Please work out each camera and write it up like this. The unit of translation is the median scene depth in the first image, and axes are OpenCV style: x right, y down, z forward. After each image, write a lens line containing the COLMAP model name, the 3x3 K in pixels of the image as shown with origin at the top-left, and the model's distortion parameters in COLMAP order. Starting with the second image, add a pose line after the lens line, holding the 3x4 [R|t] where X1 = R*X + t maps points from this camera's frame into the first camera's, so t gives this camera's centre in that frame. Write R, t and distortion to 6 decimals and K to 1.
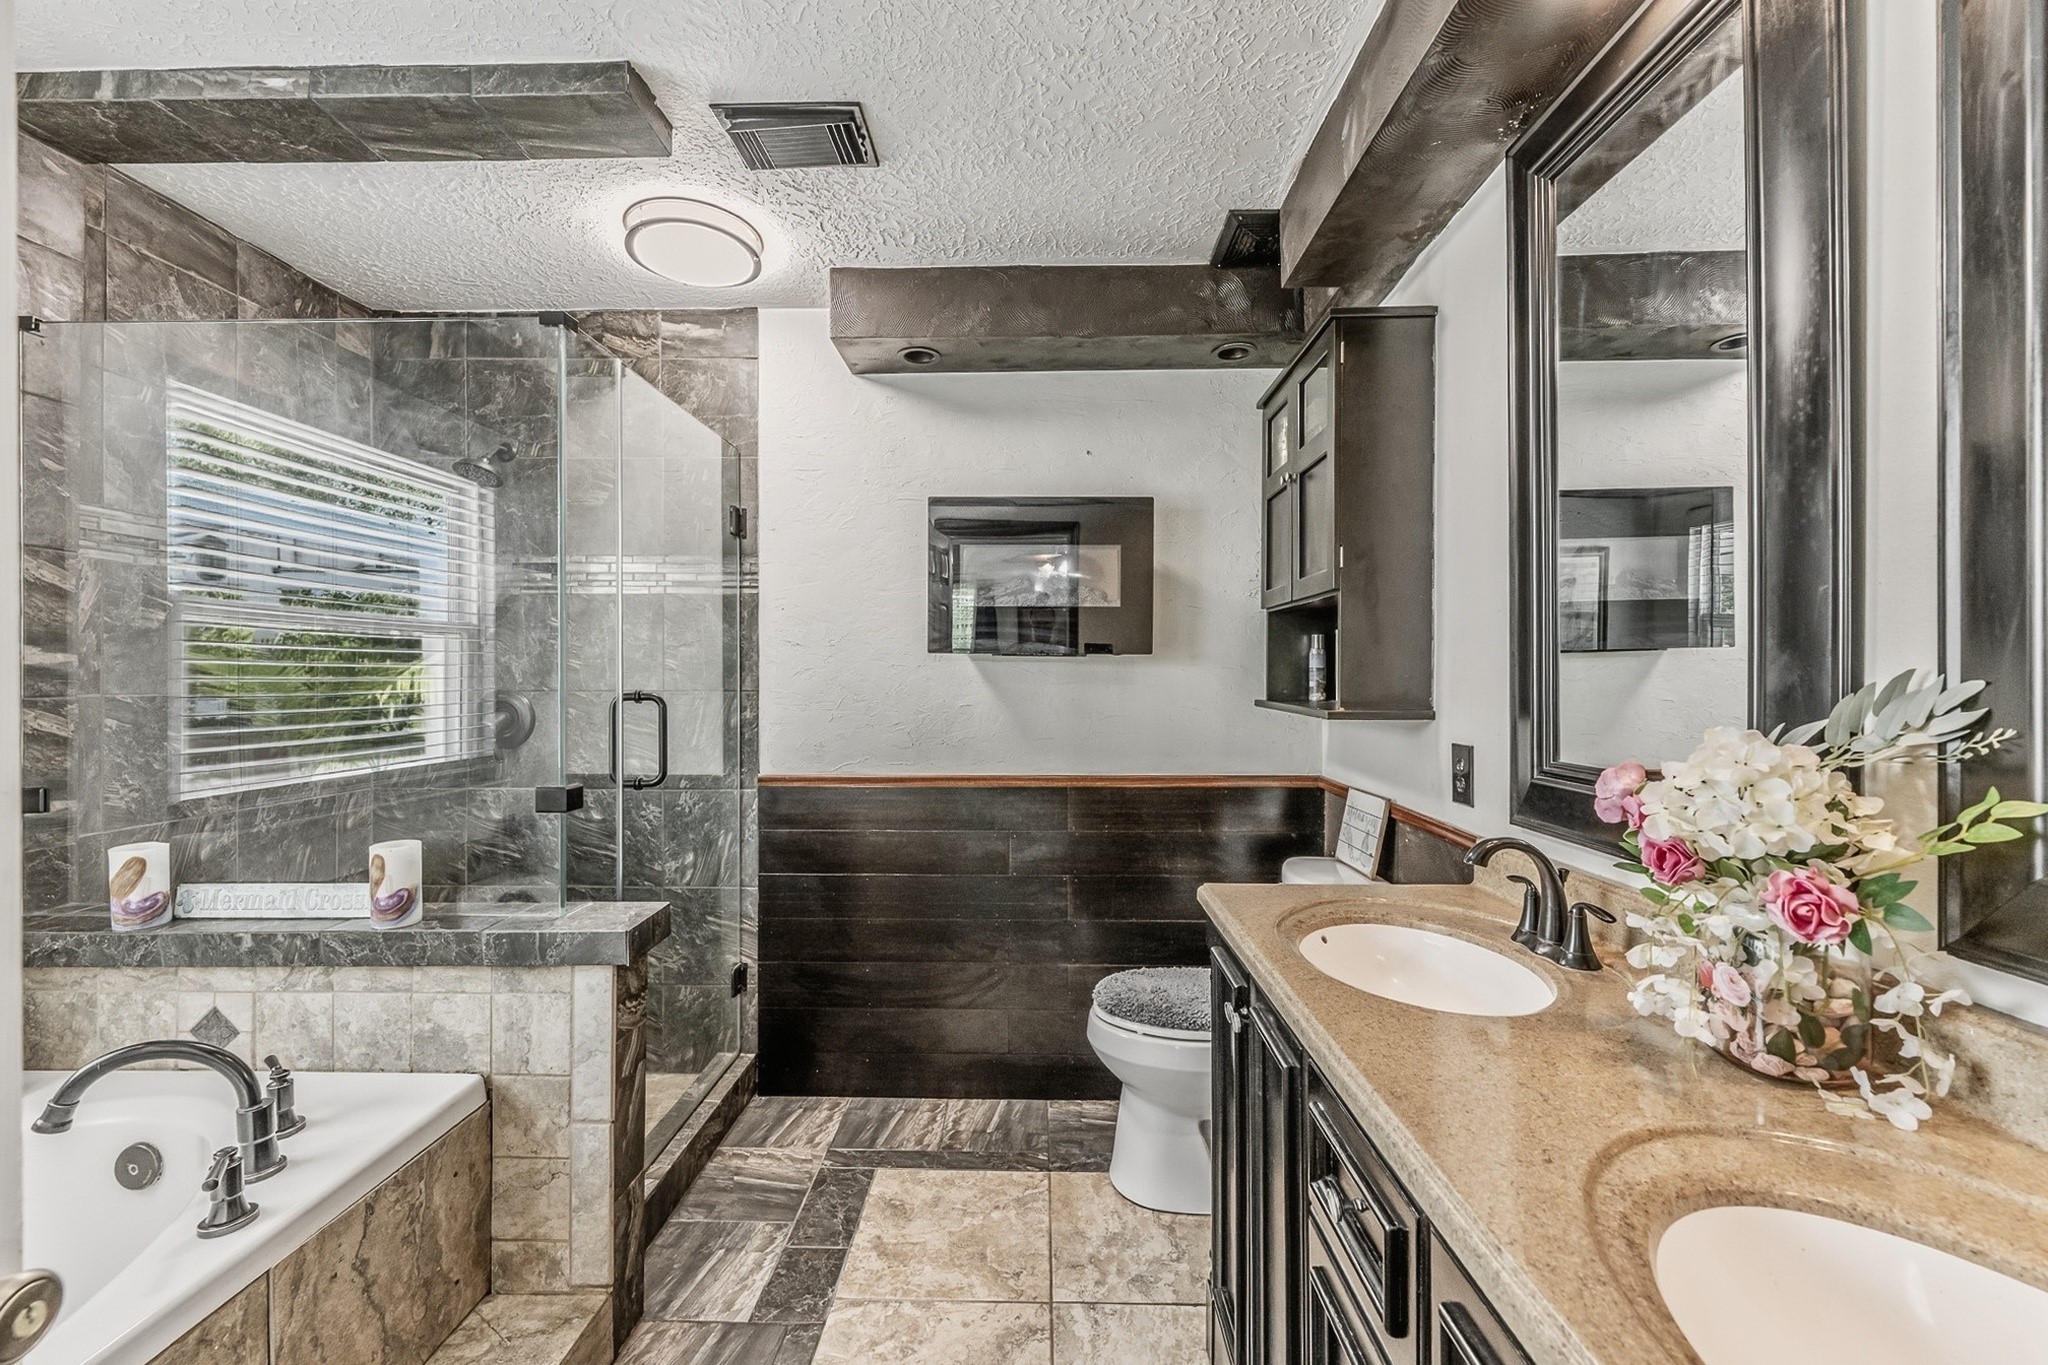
lens RADIAL K [[824.0, 0, 1028.3], [0, 824.0, 681.5], [0, 0, 1]] dist [-0.001883, -0.002355]
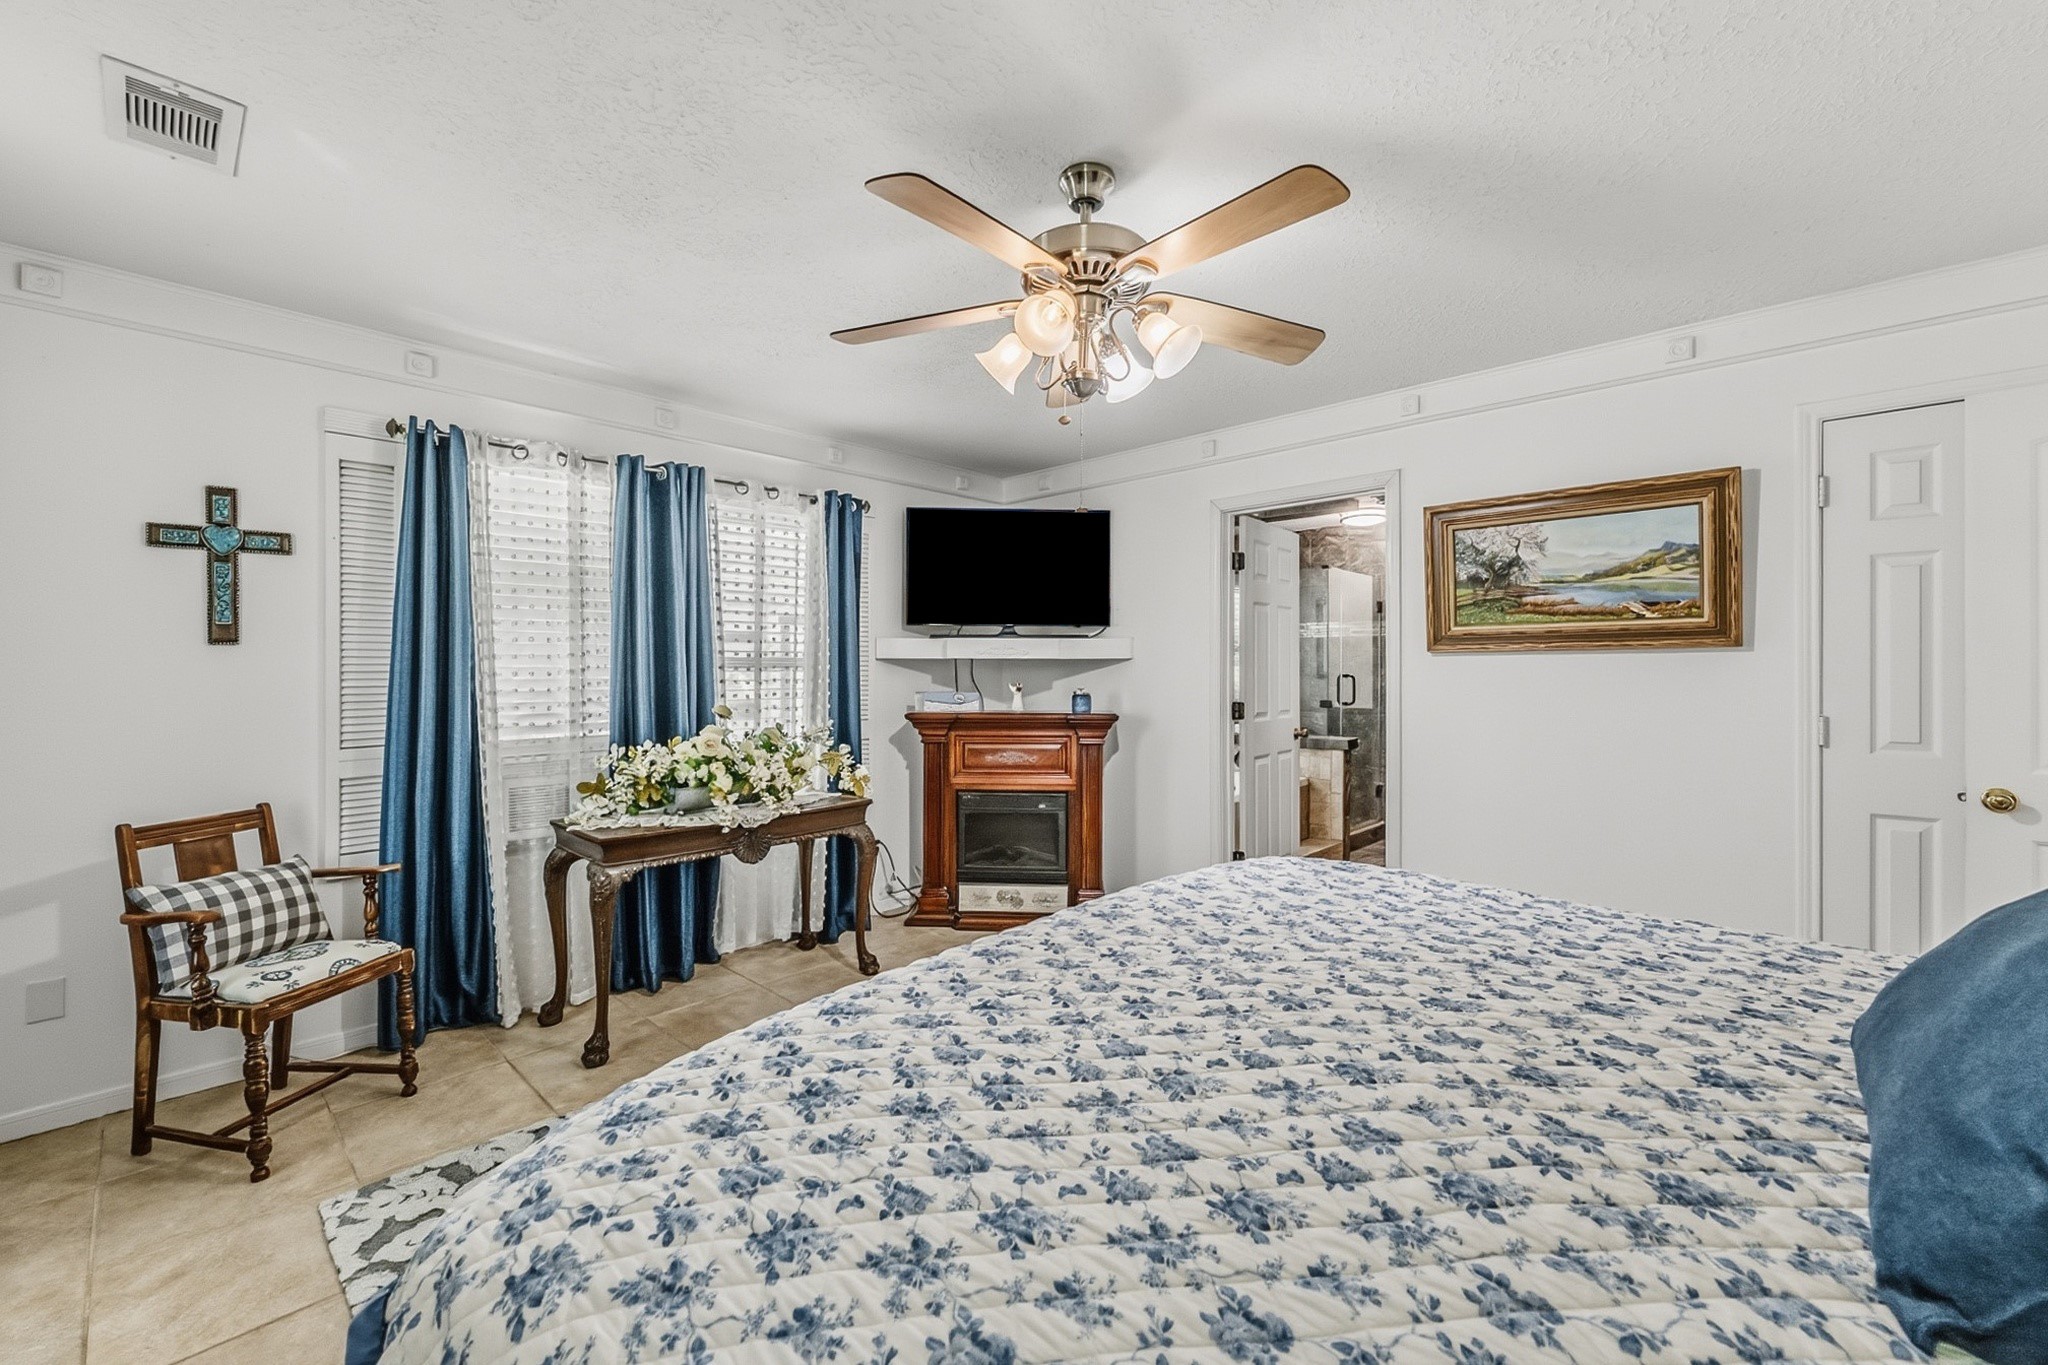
lens RADIAL K [[824.0, 0, 1036.4], [0, 824.0, 680.4], [0, 0, 1]] dist [-0.001883, -0.002355]
pose [[0.743212, 0.003527, -0.669046, 0.556629], [0.004155, 0.999942, 0.009888, 0.001204], [0.669043, -0.010129, 0.743155, -1.580540]]
